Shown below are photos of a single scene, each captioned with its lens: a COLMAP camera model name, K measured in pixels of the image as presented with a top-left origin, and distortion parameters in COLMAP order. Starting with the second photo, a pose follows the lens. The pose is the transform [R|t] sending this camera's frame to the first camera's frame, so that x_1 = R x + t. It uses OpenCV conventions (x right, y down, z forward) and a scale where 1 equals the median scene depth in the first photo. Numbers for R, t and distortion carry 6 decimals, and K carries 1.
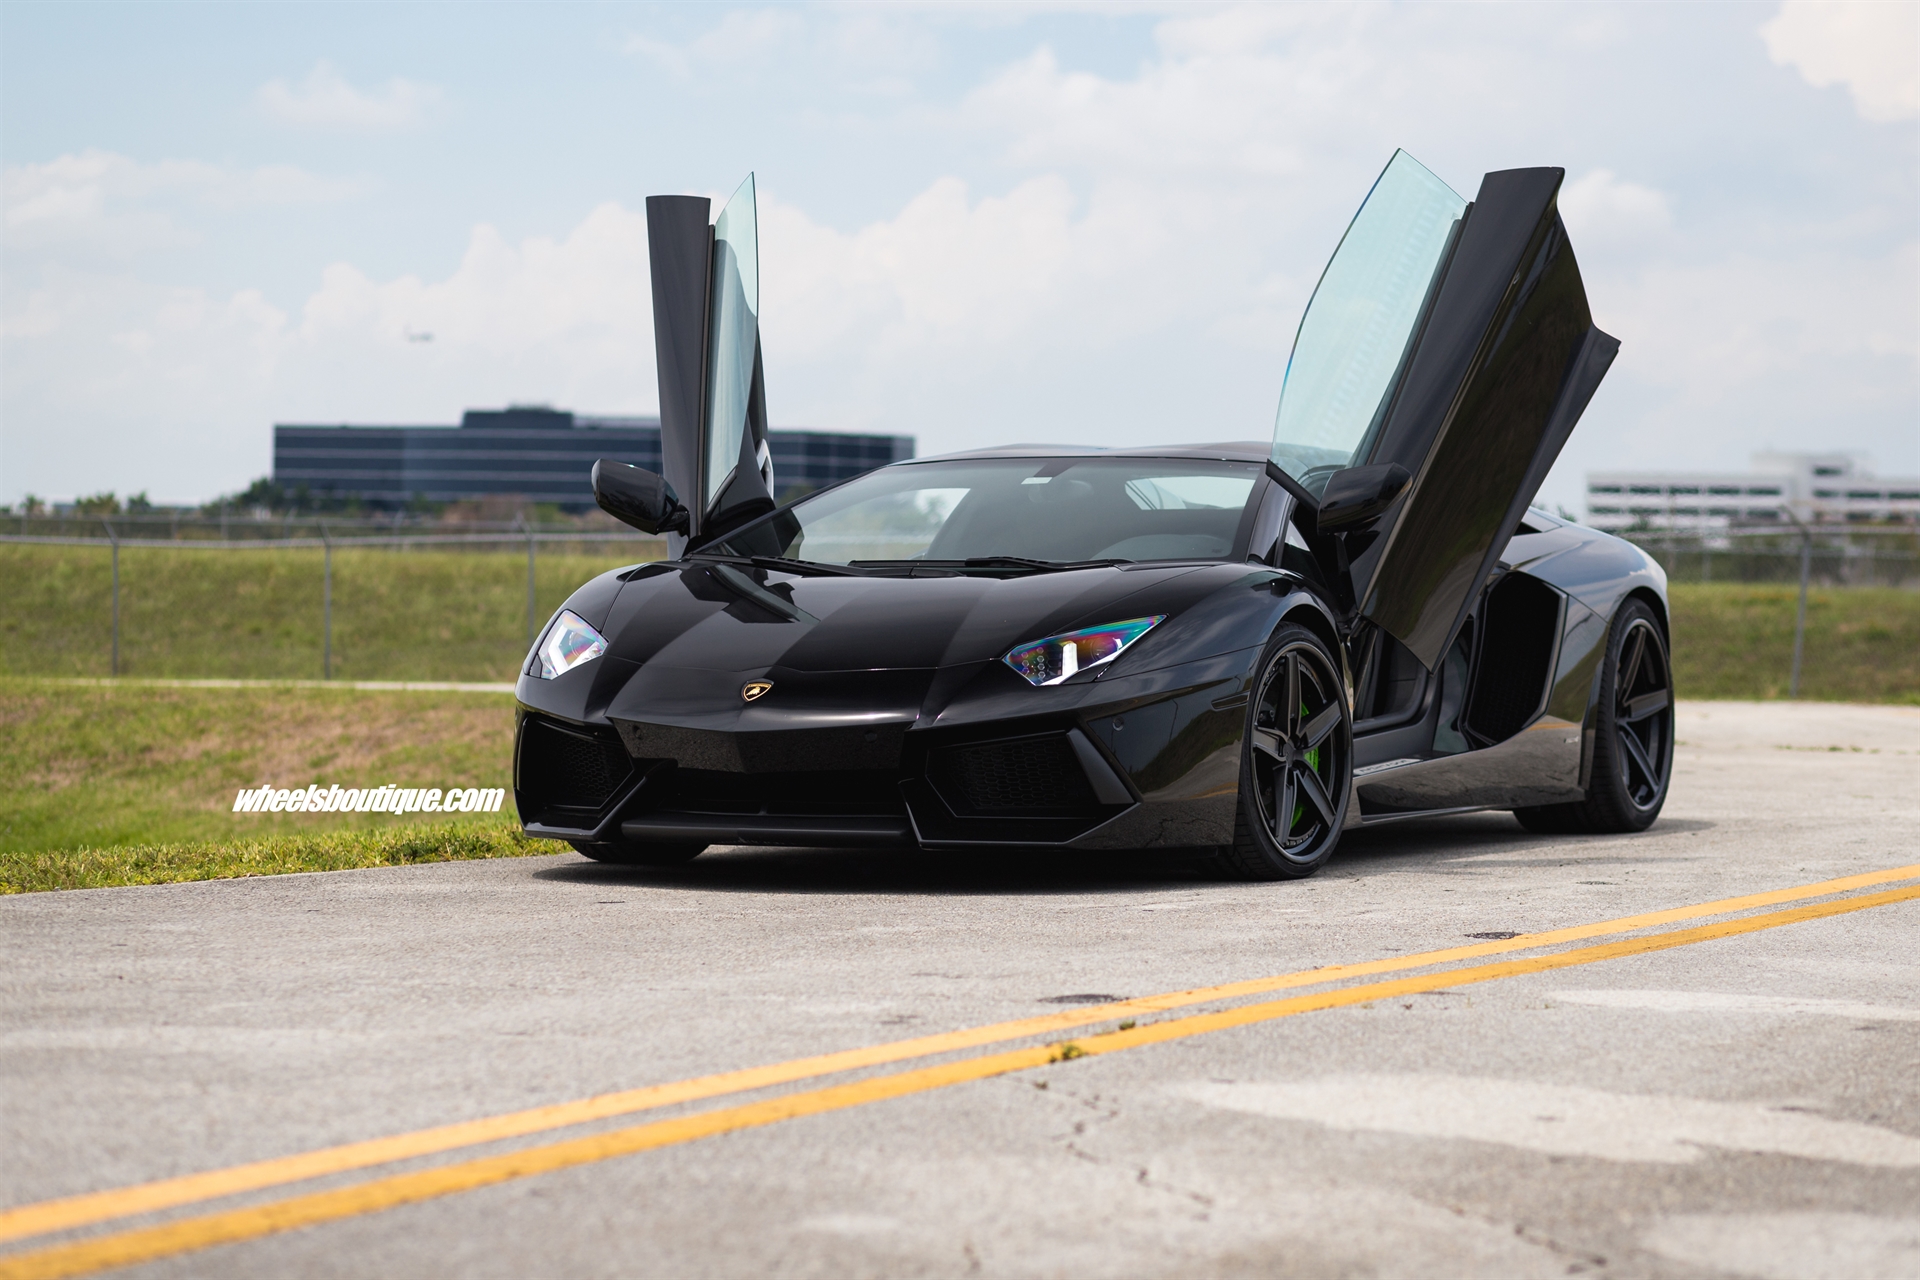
lens RADIAL K [[4767.3, 0, 956.1], [0, 4767.3, 637.5], [0, 0, 1]] dist [-0.022293, 0.000000]
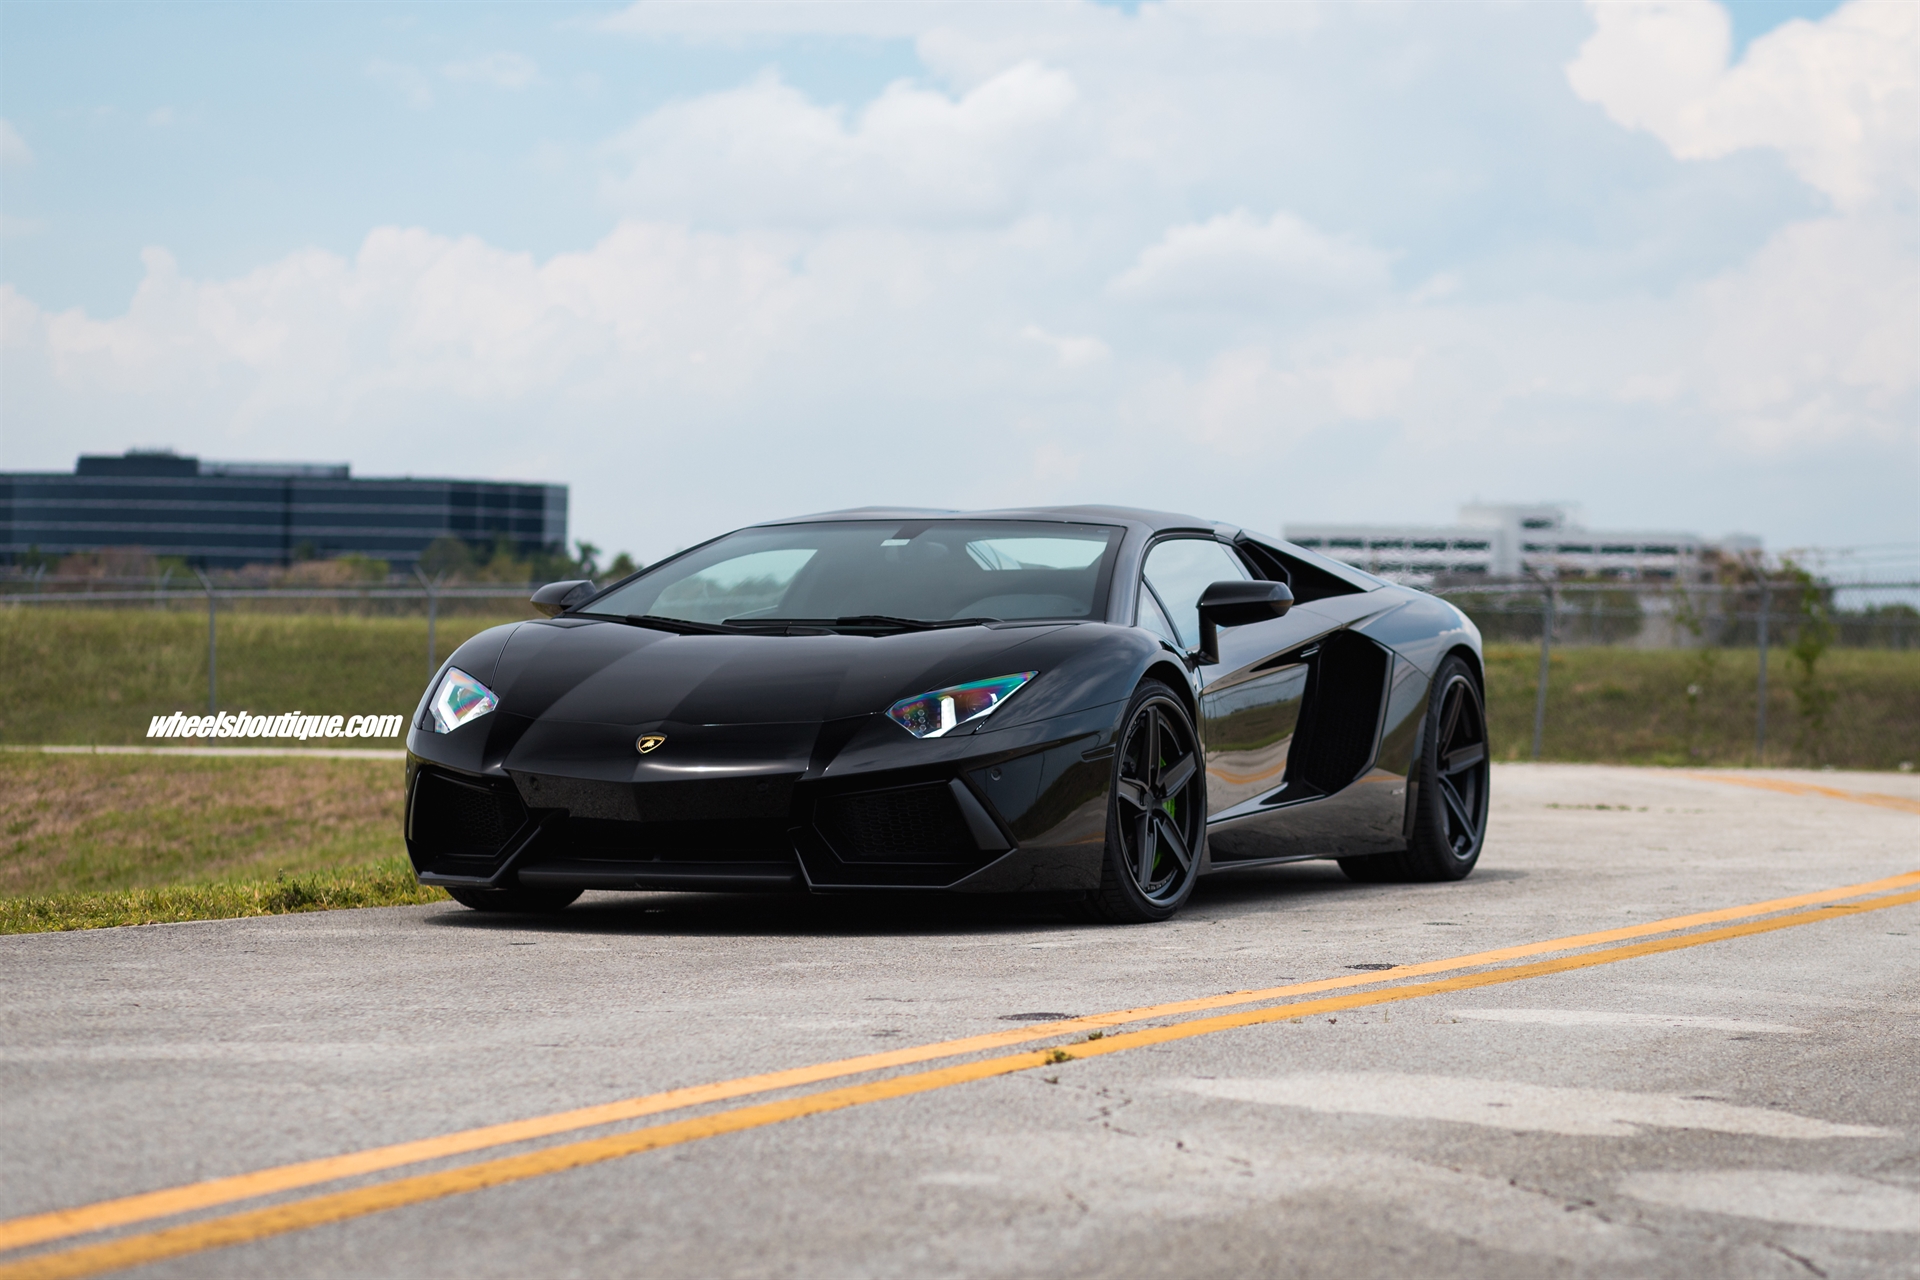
lens RADIAL K [[5067.3, 0, 964.5], [0, 5067.3, 641.0], [0, 0, 1]] dist [-0.009596, 0.000000]
pose [[0.997707, -0.000144, 0.067684, -0.048059], [0.000931, 0.999932, -0.011593, 0.001614], [-0.067677, 0.011630, 0.997639, -0.118173]]
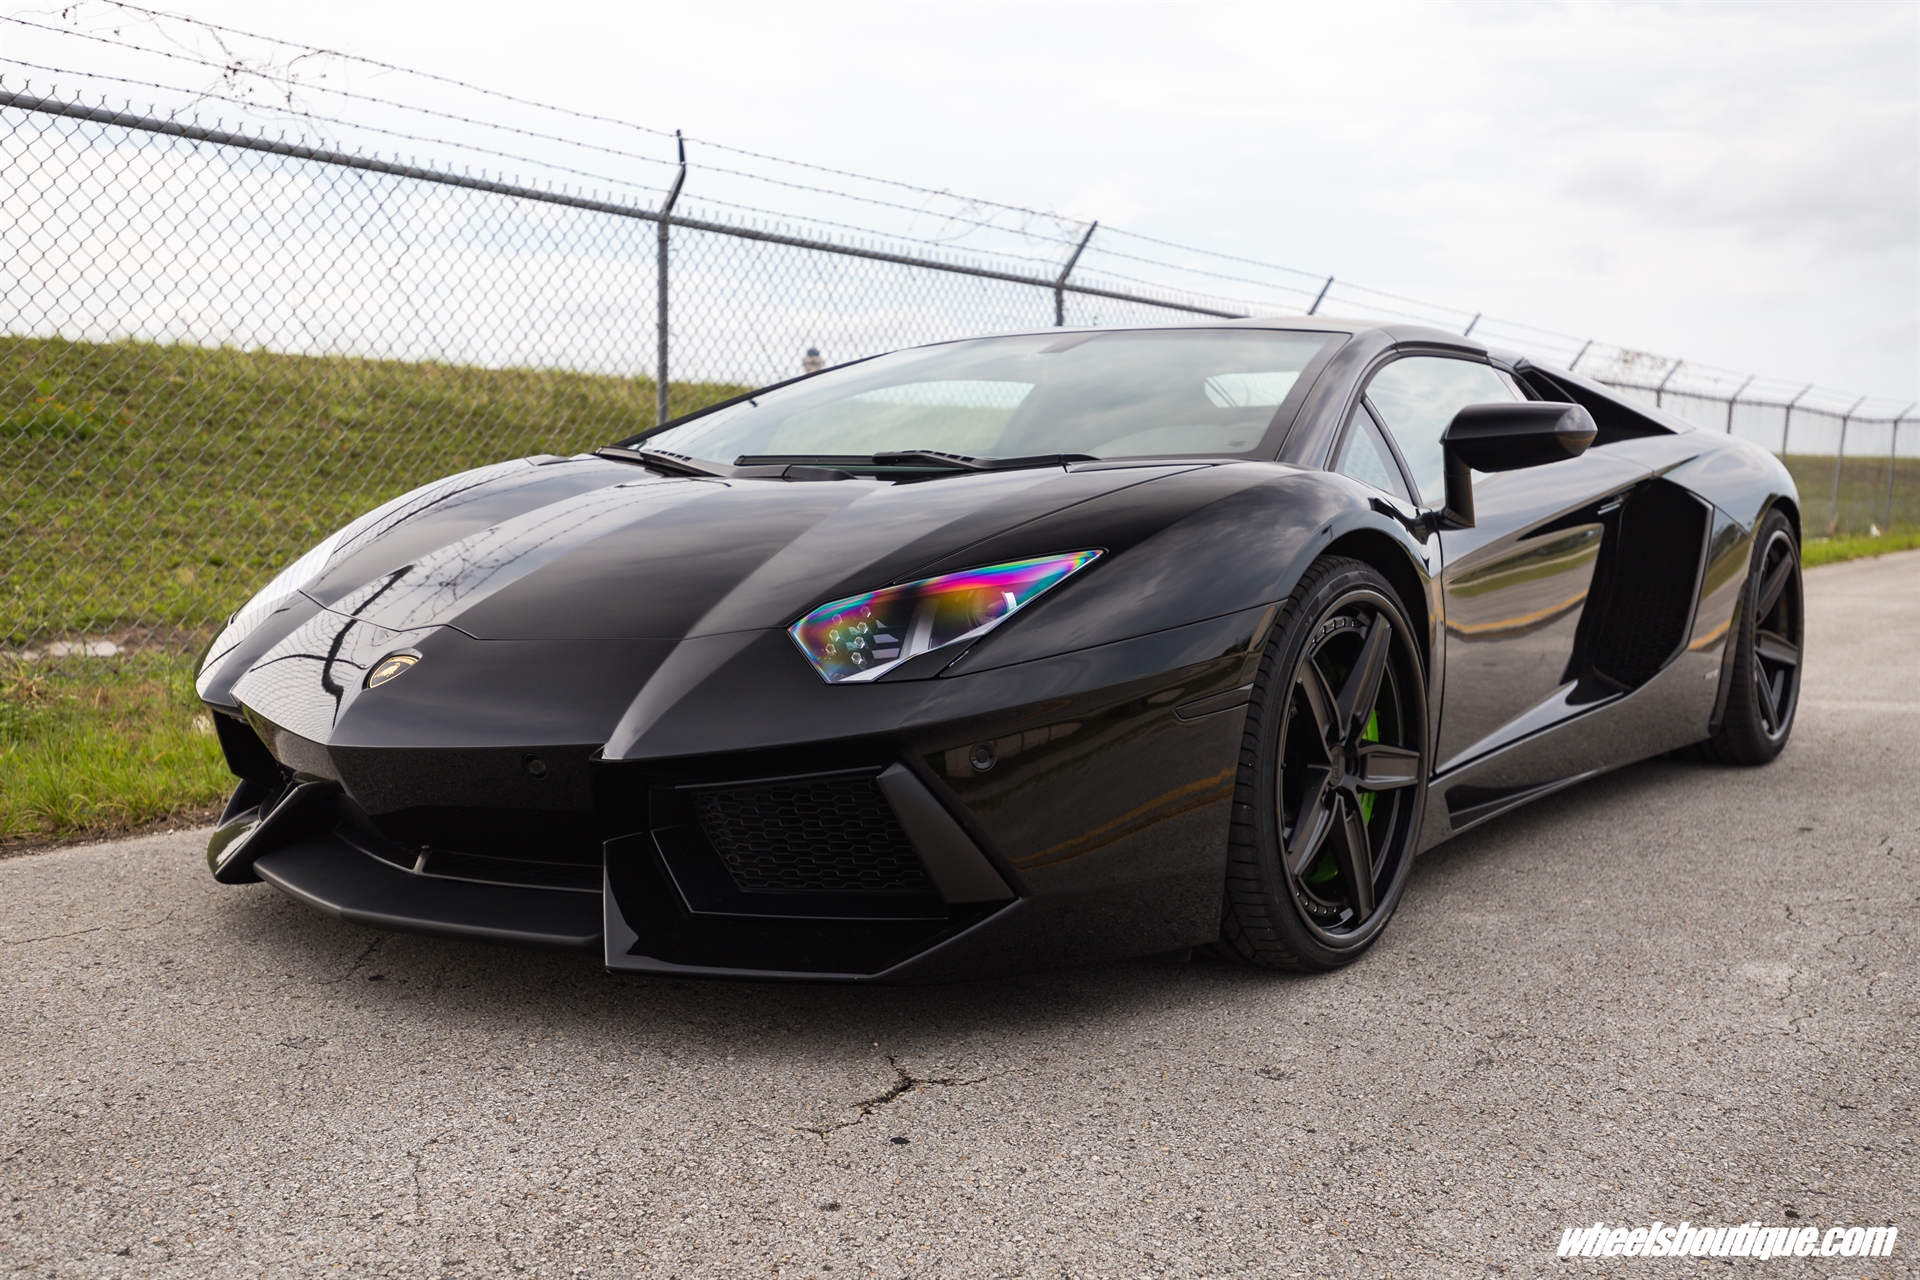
lens RADIAL K [[1809.1, 0, 961.8], [0, 1809.1, 643.5], [0, 0, 1]] dist [-0.012732, 0.000000]
pose [[0.981957, 0.024310, -0.187535, 0.068679], [-0.009273, 0.996700, 0.080644, -0.010897], [0.188876, -0.077449, 0.978942, 0.783723]]
